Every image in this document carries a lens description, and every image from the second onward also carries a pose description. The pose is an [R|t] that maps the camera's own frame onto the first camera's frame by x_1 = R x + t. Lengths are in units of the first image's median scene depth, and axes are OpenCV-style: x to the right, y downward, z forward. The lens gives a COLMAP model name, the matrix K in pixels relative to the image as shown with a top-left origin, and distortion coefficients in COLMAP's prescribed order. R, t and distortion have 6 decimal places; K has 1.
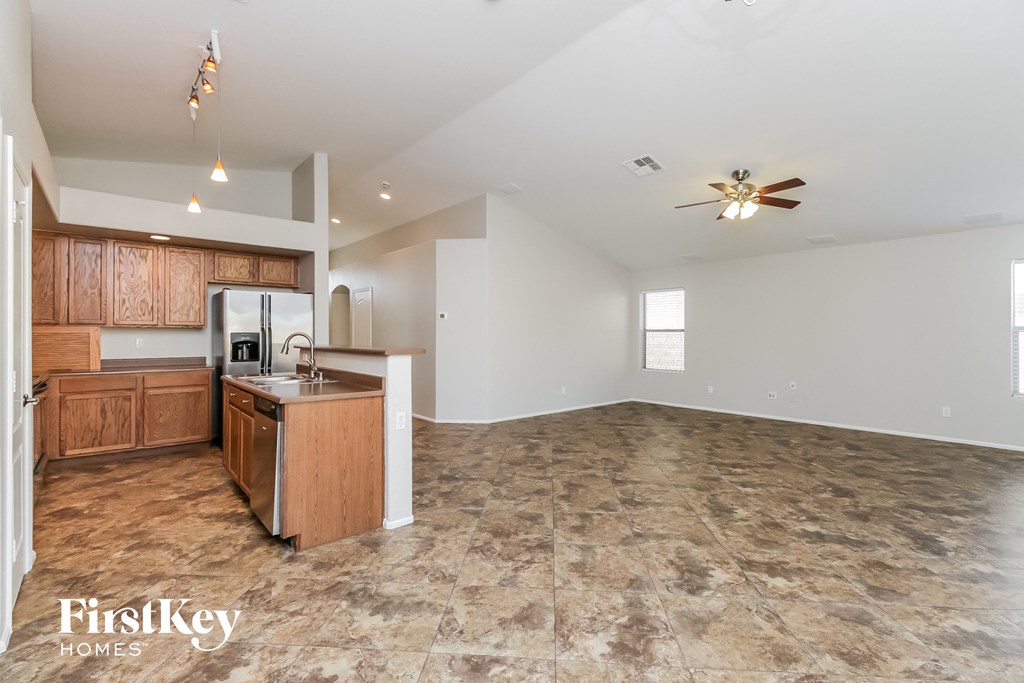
lens RADIAL K [[470.8, 0, 528.0], [0, 470.8, 334.2], [0, 0, 1]] dist [0.004498, -0.007000]
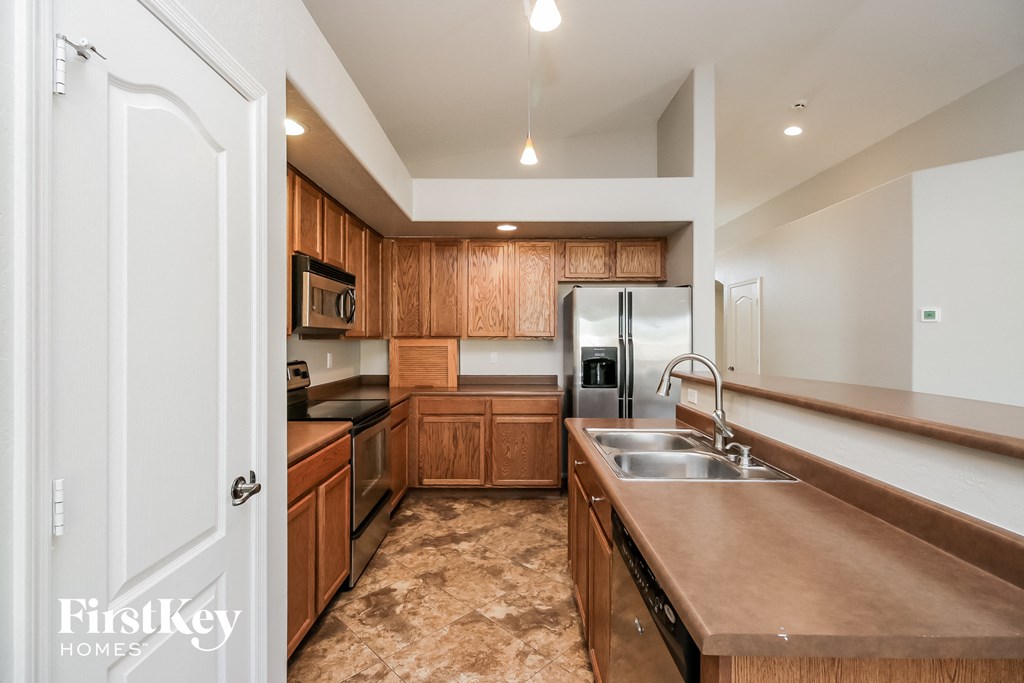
lens RADIAL K [[483.6, 0, 518.6], [0, 483.6, 340.9], [0, 0, 1]] dist [0.004250, -0.004377]
pose [[0.759252, 0.001384, -0.650795, -0.237617], [0.000615, 0.999996, 0.002844, -0.015676], [0.650796, -0.002559, 0.759248, 0.399871]]
